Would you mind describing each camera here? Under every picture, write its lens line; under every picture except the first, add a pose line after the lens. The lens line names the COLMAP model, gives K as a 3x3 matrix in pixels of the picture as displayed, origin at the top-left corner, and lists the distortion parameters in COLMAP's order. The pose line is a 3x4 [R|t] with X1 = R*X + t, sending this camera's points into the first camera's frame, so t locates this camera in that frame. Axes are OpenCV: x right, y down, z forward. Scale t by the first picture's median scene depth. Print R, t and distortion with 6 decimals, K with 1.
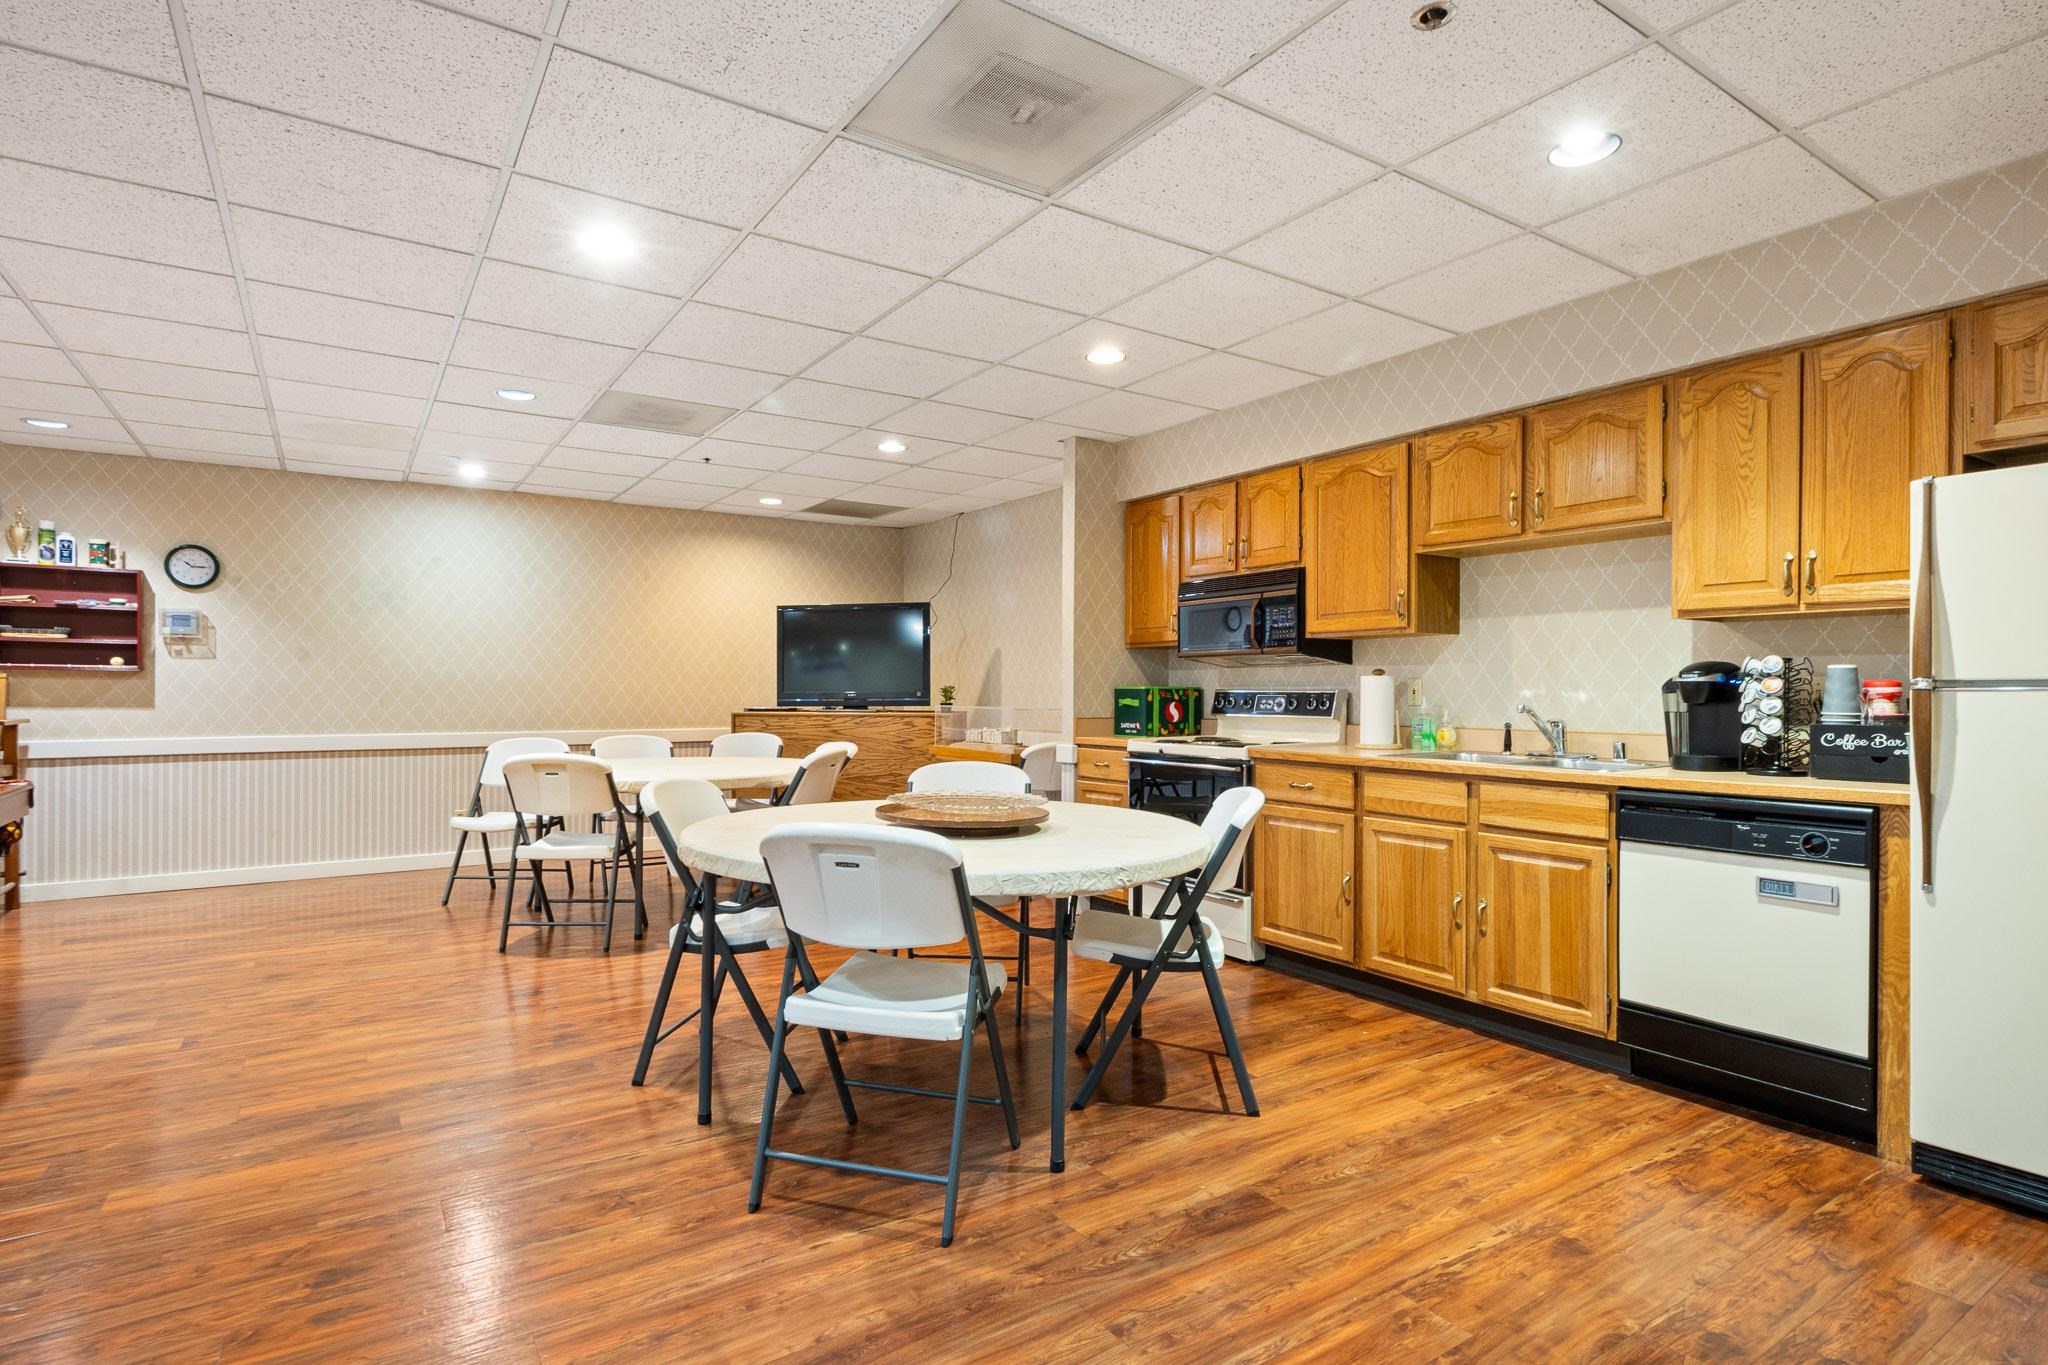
lens RADIAL K [[1026.6, 0, 1021.6], [0, 1026.6, 690.2], [0, 0, 1]] dist [-0.000382, -0.000007]
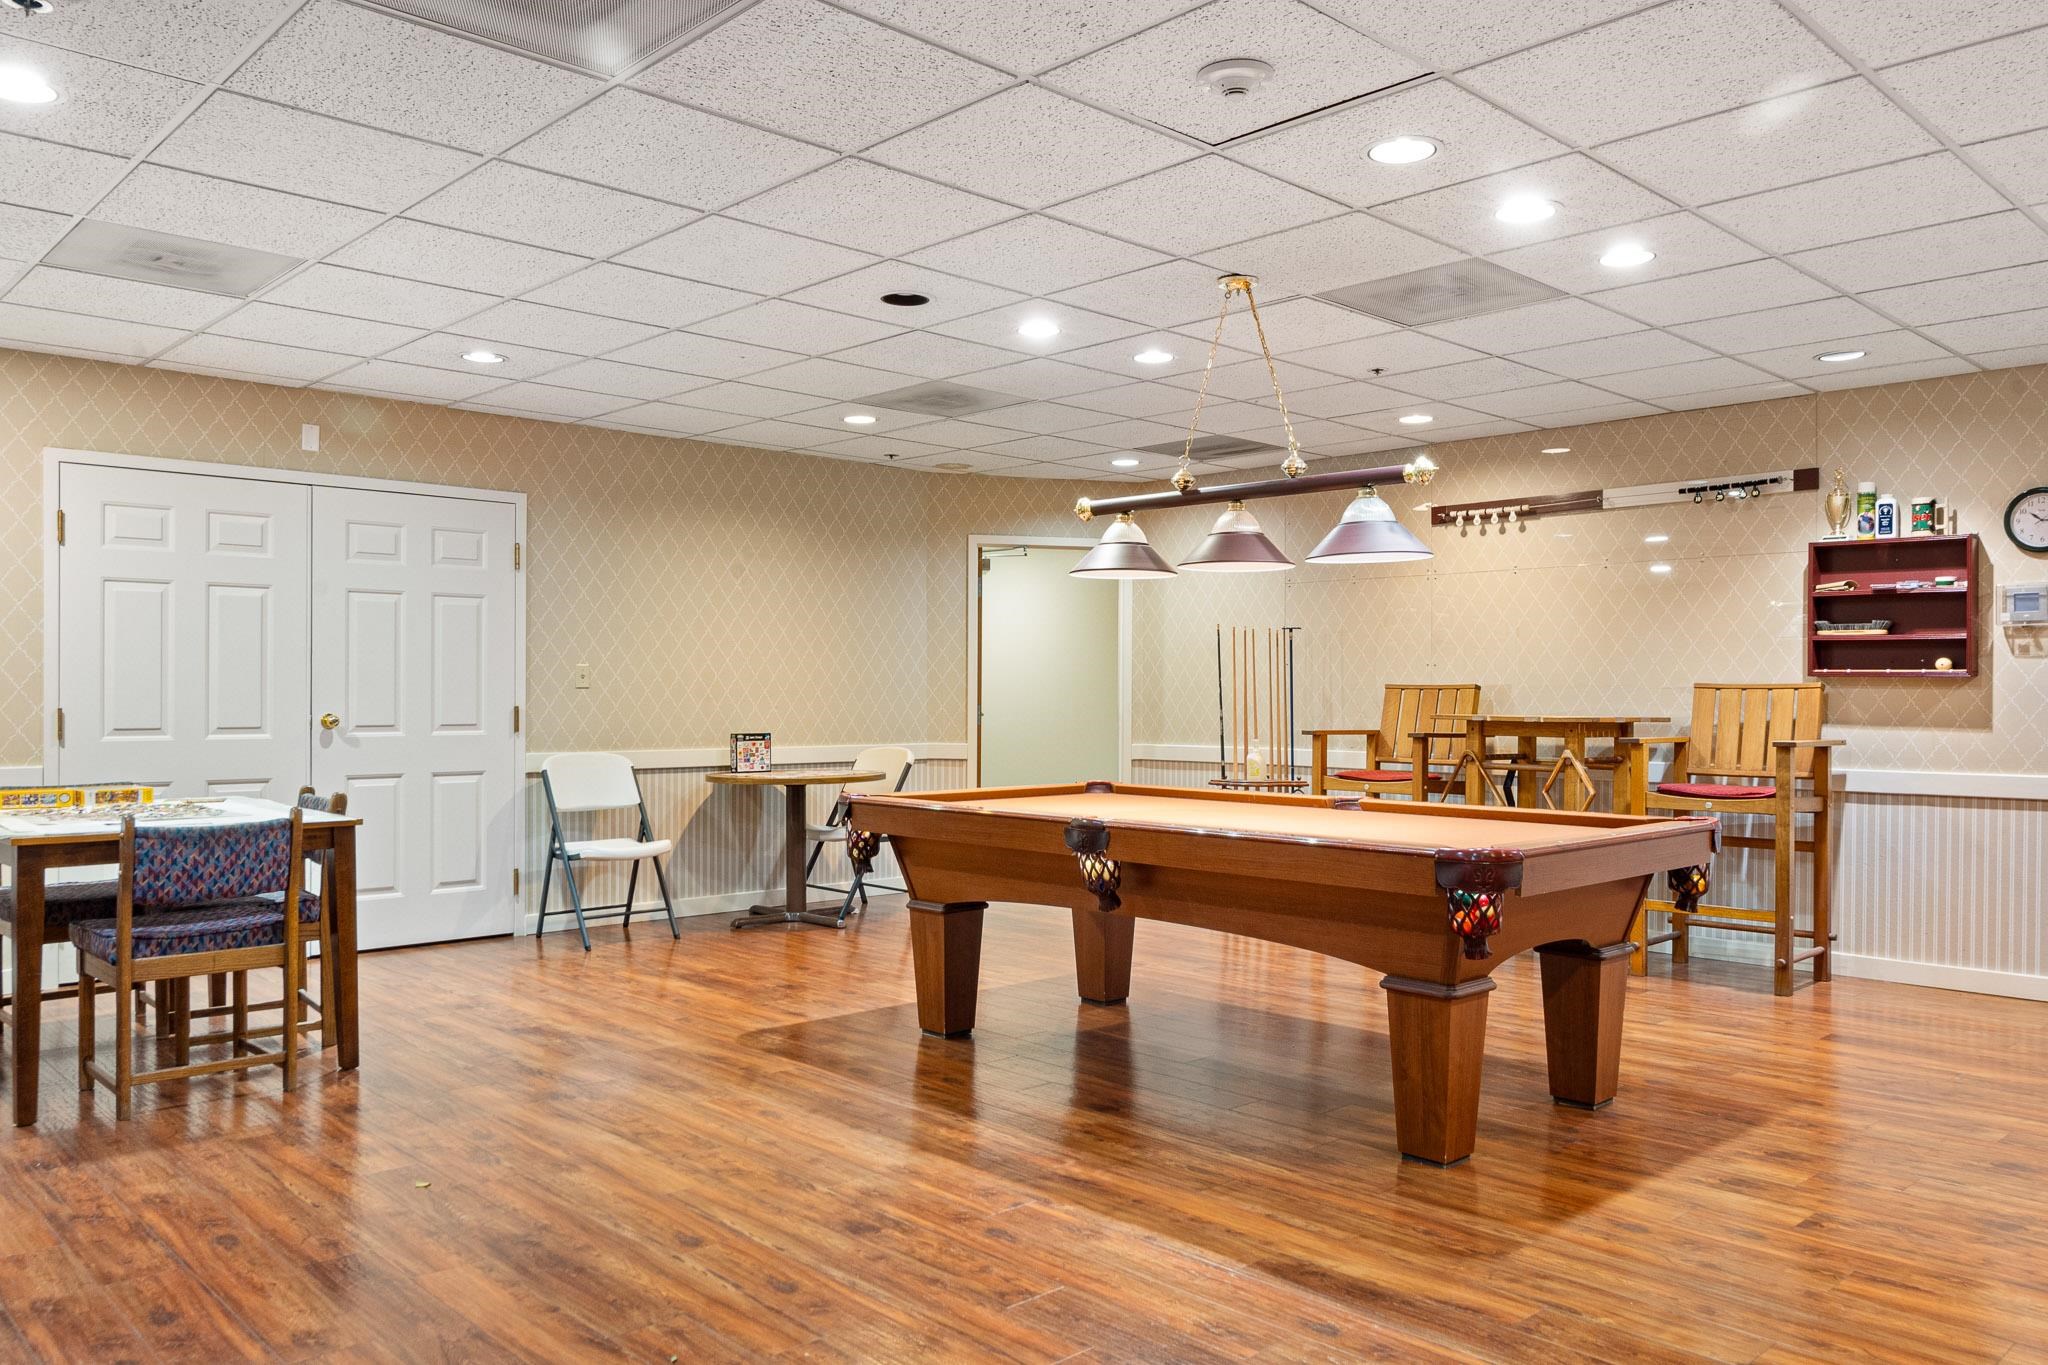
lens RADIAL K [[1513.5, 0, 1023.6], [0, 1513.5, 689.5], [0, 0, 1]] dist [-0.000732, -0.000715]
pose [[0.169603, -0.003635, -0.985506, 0.055494], [-0.004252, 0.999981, -0.004420, -0.002542], [0.985503, 0.004940, 0.169585, 0.186129]]
